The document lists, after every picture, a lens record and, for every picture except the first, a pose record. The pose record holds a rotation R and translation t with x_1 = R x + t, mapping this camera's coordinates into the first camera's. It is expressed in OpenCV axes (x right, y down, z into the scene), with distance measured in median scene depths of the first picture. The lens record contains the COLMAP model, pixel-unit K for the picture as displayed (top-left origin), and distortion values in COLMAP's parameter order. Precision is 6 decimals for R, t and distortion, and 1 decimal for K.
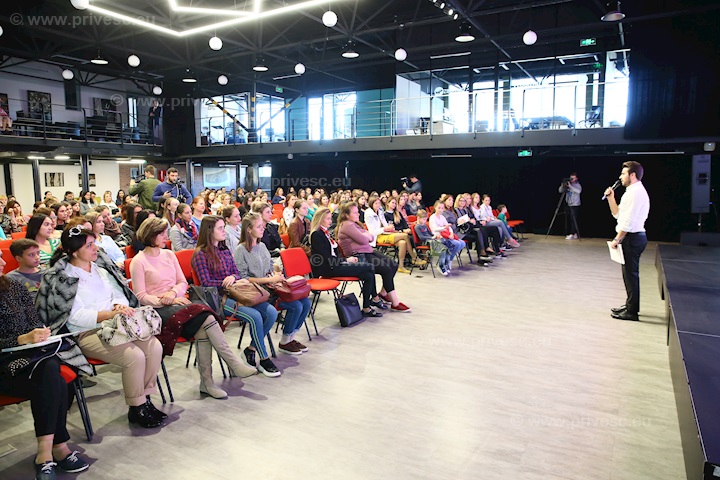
lens RADIAL K [[493.7, 0, 360.0], [0, 493.7, 240.0], [0, 0, 1]] dist [-0.097479, 0.091015]
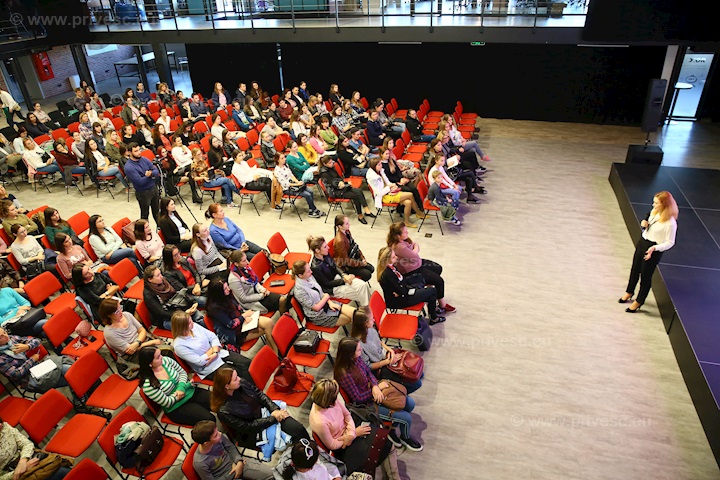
lens RADIAL K [[493.7, 0, 360.0], [0, 493.7, 240.0], [0, 0, 1]] dist [-0.097479, 0.091015]
pose [[0.965965, -0.164969, 0.199241, -0.418635], [0.071718, 0.910848, 0.406464, -0.630693], [-0.248532, -0.378340, 0.891678, 0.106298]]
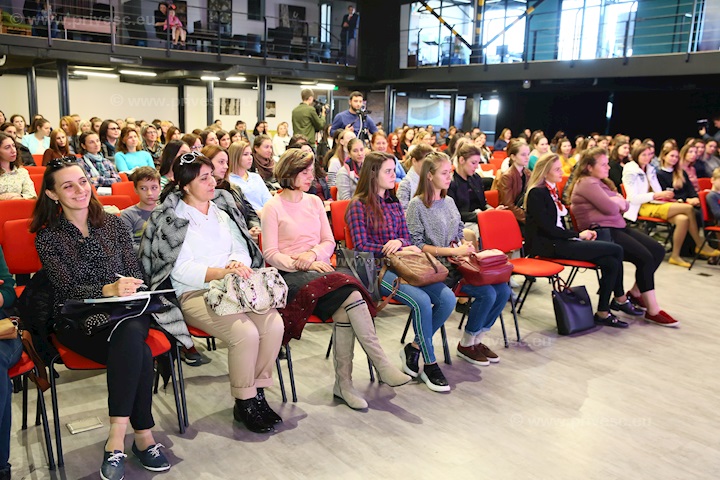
lens RADIAL K [[667.4, 0, 360.0], [0, 667.4, 240.0], [0, 0, 1]] dist [-0.001814, 0.012337]
pose [[0.925370, 0.100179, -0.365588, 0.034770], [-0.079718, 0.994309, 0.070679, 0.009120], [0.370588, -0.036260, 0.928089, 0.082698]]
